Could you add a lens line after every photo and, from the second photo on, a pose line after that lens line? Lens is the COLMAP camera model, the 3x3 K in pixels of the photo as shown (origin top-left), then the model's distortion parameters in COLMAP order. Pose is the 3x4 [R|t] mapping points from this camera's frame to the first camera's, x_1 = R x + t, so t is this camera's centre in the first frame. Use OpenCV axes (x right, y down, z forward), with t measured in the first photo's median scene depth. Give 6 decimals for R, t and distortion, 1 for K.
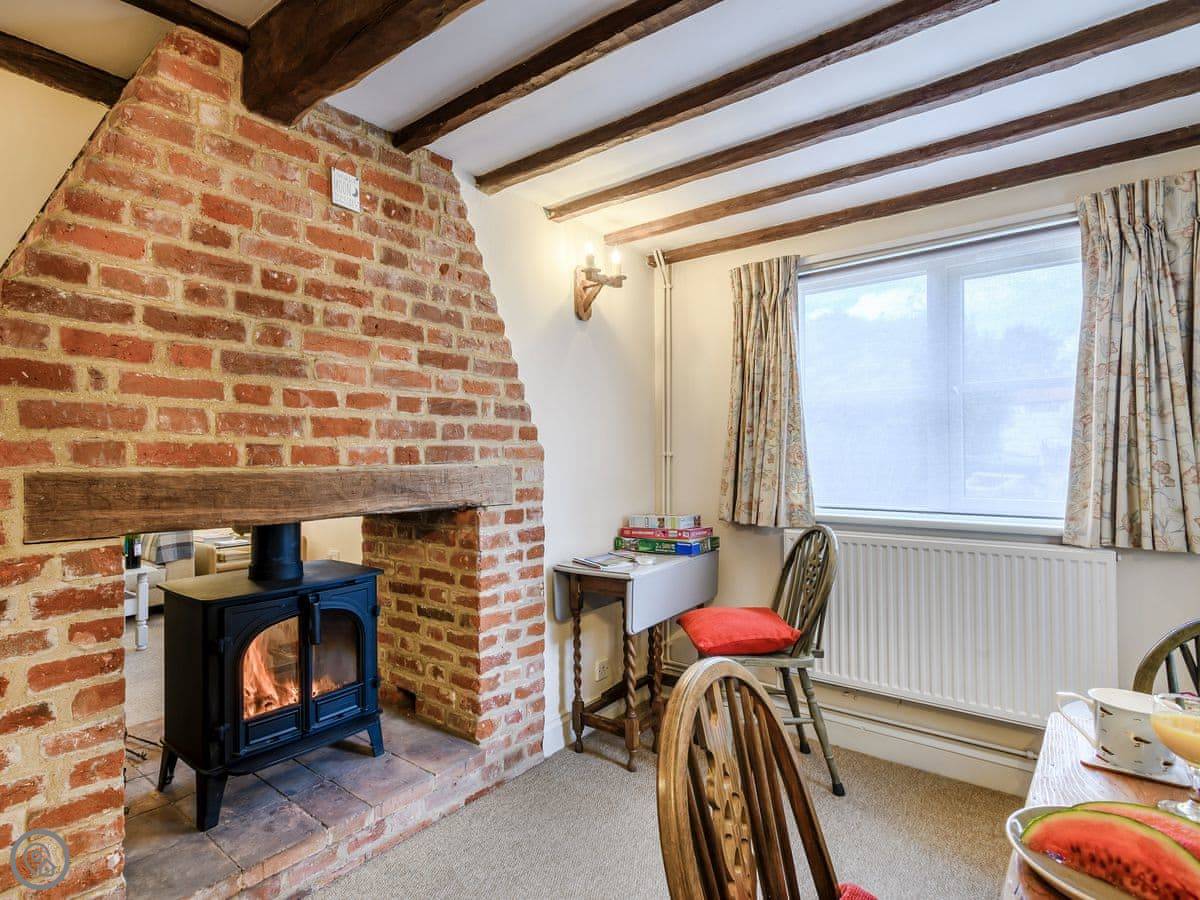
lens RADIAL K [[664.0, 0, 604.6], [0, 664.0, 452.2], [0, 0, 1]] dist [0.005365, 0.000836]
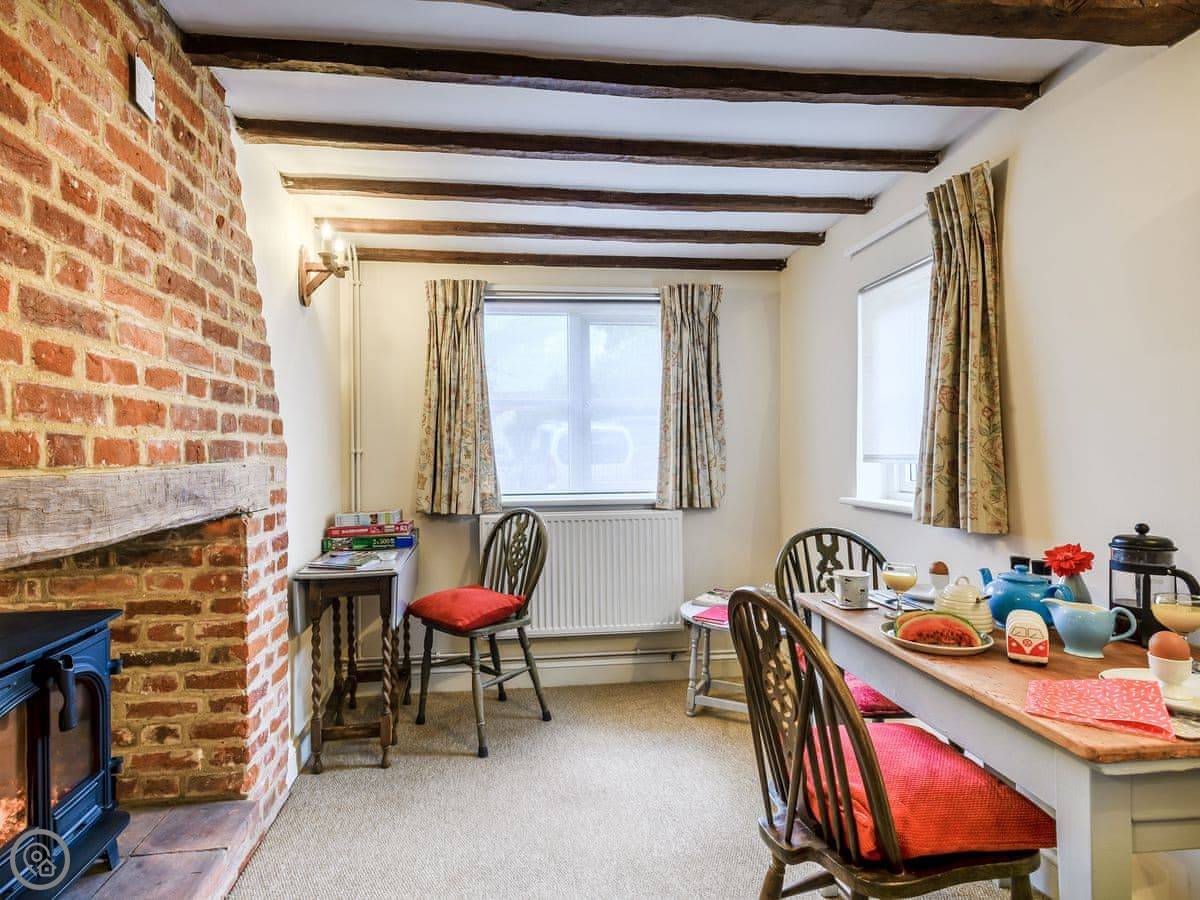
lens RADIAL K [[630.5, 0, 587.3], [0, 630.5, 447.9], [0, 0, 1]] dist [0.014275, -0.003153]
pose [[0.665833, 0.002337, 0.746097, -0.535006], [0.001585, 0.999988, -0.004546, 0.004319], [-0.746099, 0.004209, 0.665822, 0.157984]]
